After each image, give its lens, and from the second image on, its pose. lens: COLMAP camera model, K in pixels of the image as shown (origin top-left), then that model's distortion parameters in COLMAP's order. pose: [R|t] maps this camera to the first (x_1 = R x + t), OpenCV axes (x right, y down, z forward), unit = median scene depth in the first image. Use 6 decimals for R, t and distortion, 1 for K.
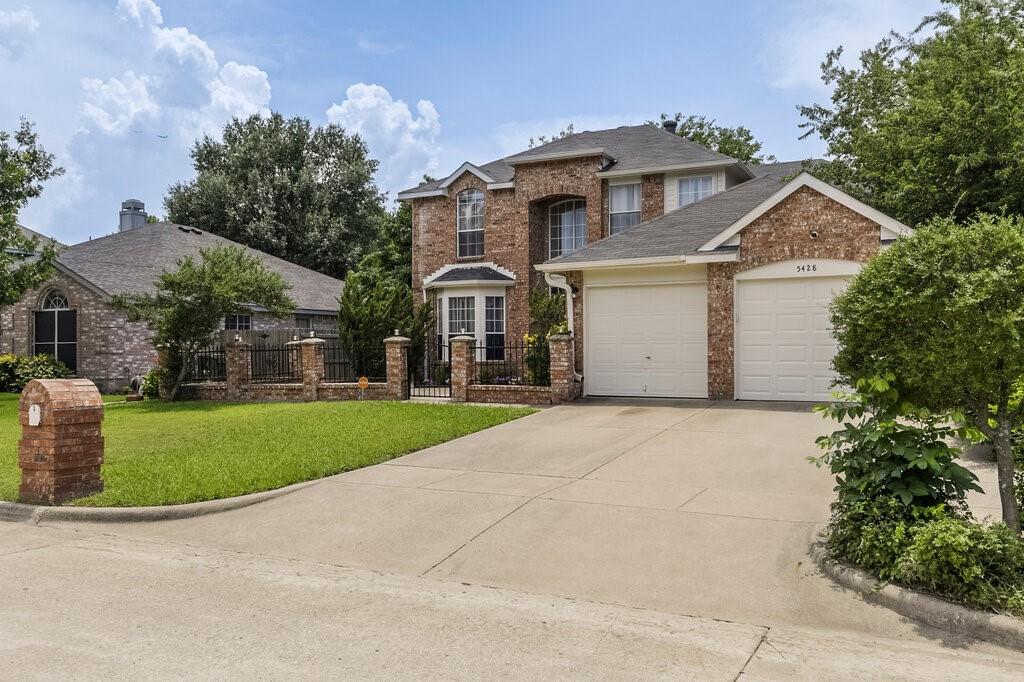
lens RADIAL K [[903.6, 0, 511.7], [0, 903.6, 344.7], [0, 0, 1]] dist [0.011175, 0.001599]
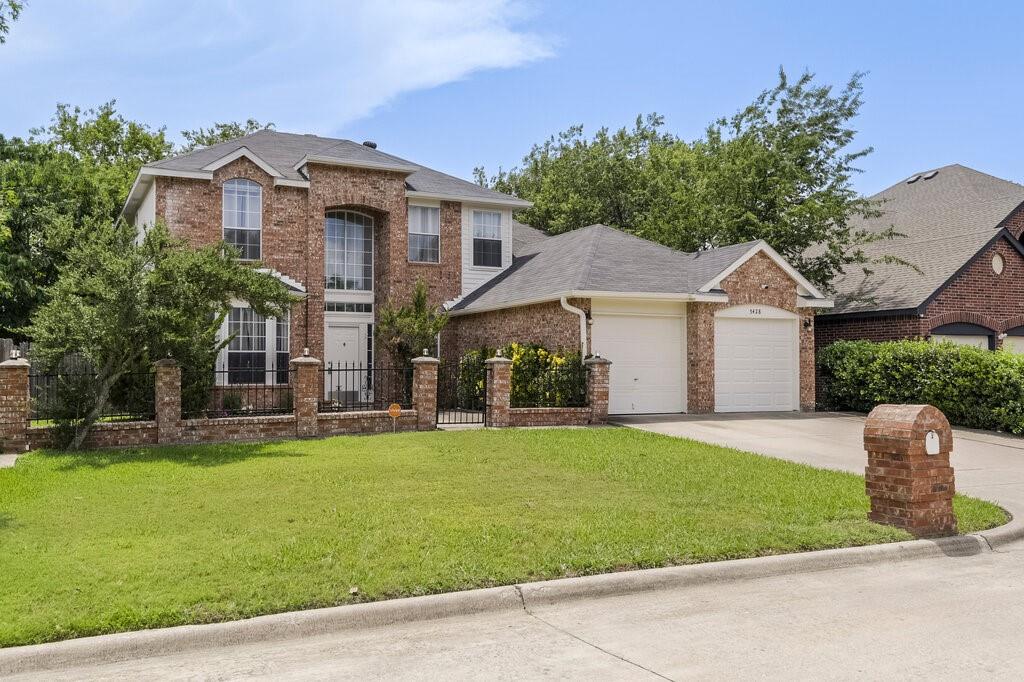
lens RADIAL K [[926.3, 0, 511.6], [0, 926.3, 340.5], [0, 0, 1]] dist [0.017771, 0.001597]
pose [[0.585549, 0.030099, 0.810078, -0.813840], [-0.007877, 0.999475, -0.031443, 0.002942], [-0.810599, 0.012030, 0.585478, 0.408678]]
